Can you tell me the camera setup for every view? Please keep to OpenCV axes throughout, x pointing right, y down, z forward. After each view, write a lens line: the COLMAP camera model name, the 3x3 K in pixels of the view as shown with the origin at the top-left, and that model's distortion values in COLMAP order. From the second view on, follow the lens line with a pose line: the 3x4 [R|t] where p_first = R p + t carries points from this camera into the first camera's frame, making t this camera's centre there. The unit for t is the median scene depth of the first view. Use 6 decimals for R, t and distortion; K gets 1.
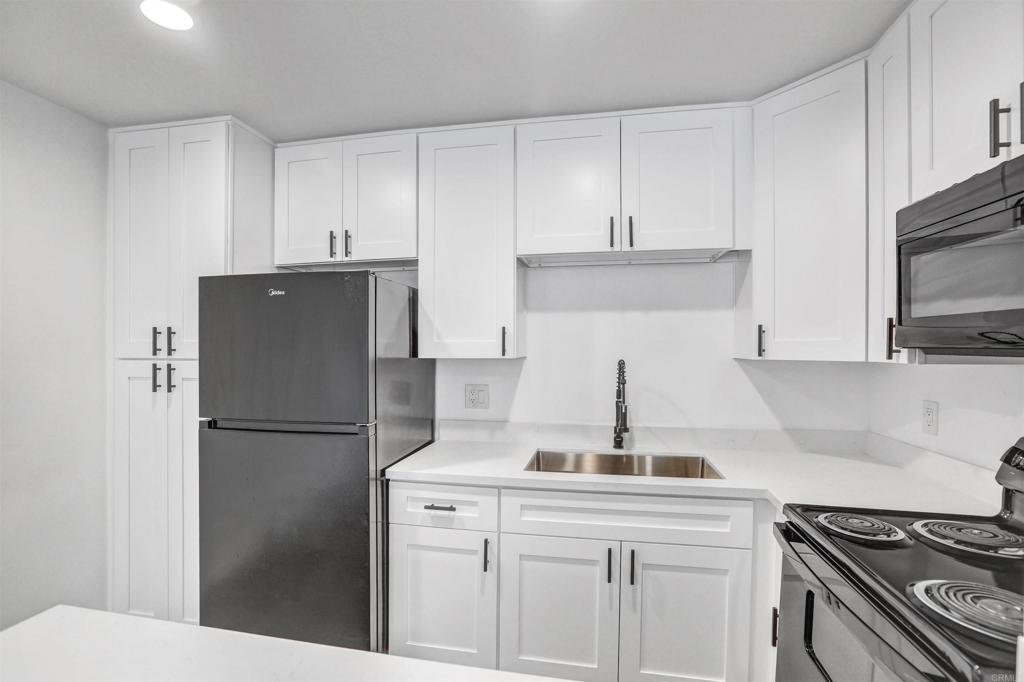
lens RADIAL K [[487.1, 0, 509.3], [0, 487.1, 351.4], [0, 0, 1]] dist [-0.000855, -0.000050]
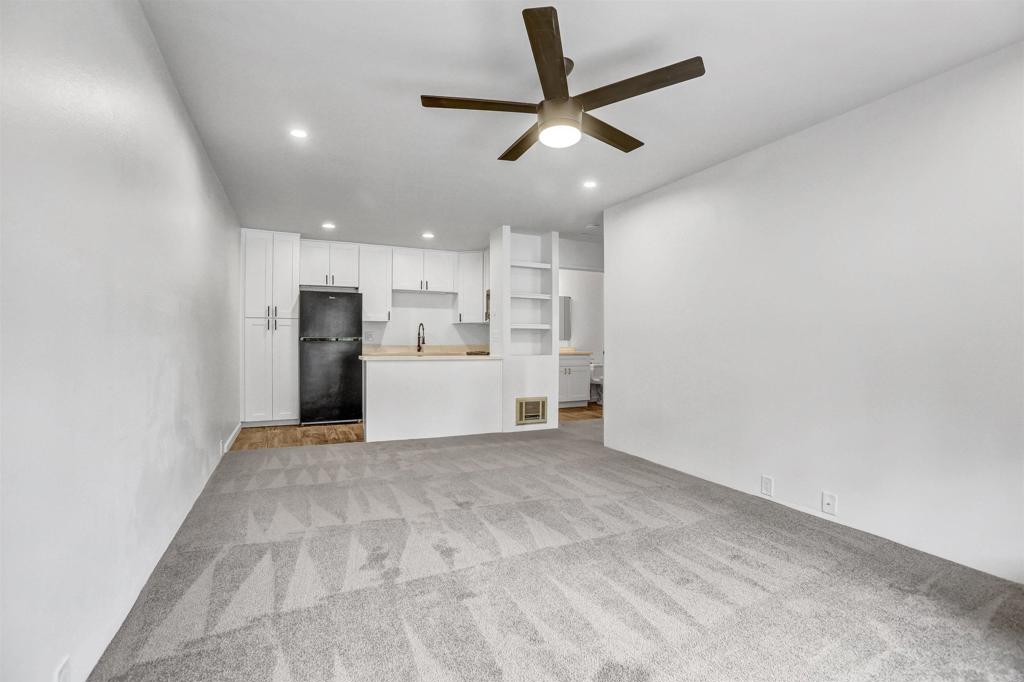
lens RADIAL K [[486.5, 0, 535.4], [0, 486.5, 339.7], [0, 0, 1]] dist [-0.030663, -0.000071]
pose [[0.798979, 0.008612, 0.601298, -1.282165], [-0.010407, 0.999946, -0.000494, 0.142832], [-0.601269, -0.005862, 0.799025, -2.364227]]
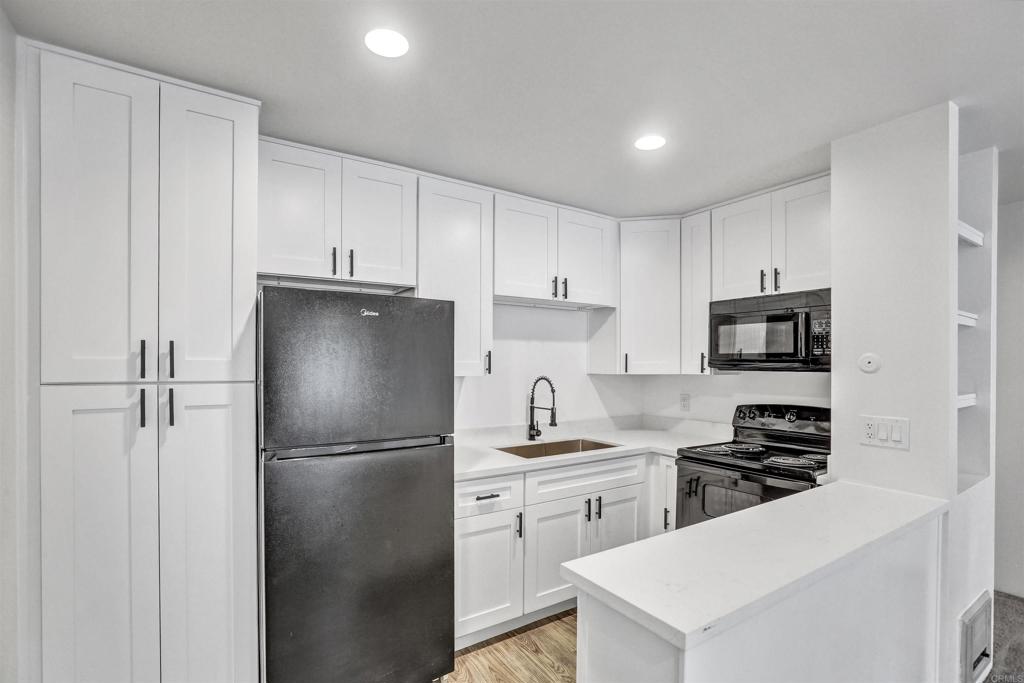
lens RADIAL K [[477.7, 0, 530.5], [0, 477.7, 366.2], [0, 0, 1]] dist [-0.000246, 0.000032]
pose [[0.708911, 0.000383, 0.705298, -0.900689], [0.005269, 0.999969, -0.005838, -0.002734], [-0.705278, 0.007855, 0.708887, 0.059360]]
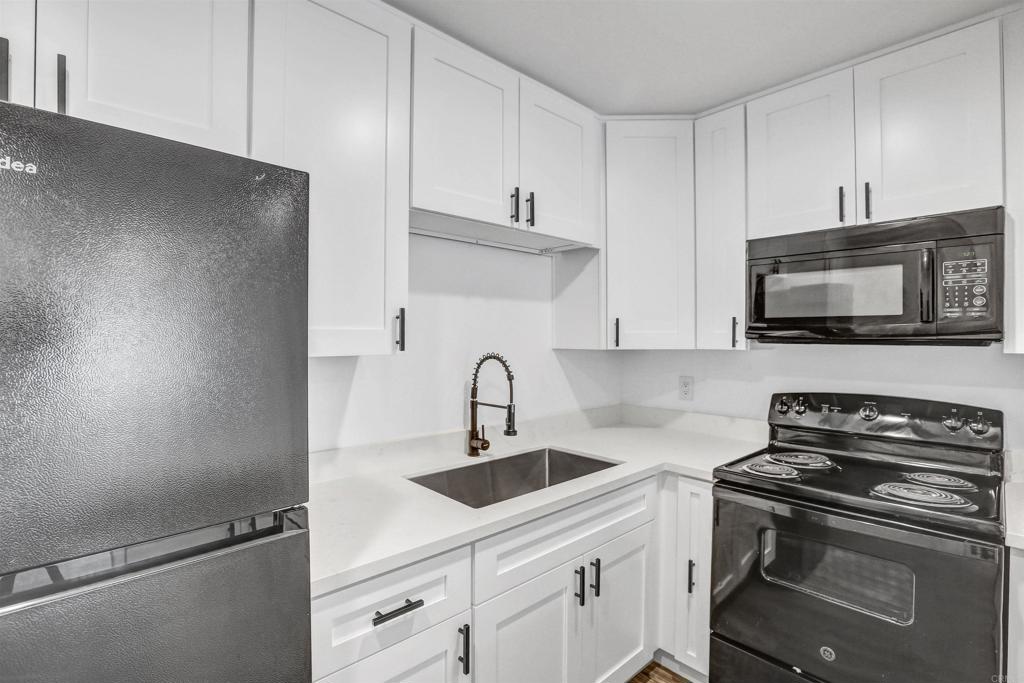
lens RADIAL K [[486.5, 0, 535.4], [0, 486.5, 340.2], [0, 0, 1]] dist [-0.030663, -0.000071]
pose [[0.577287, -0.001621, 0.816540, -0.508077], [0.007962, 0.999962, -0.003644, -0.001363], [-0.816503, 0.008605, 0.577278, 0.516720]]
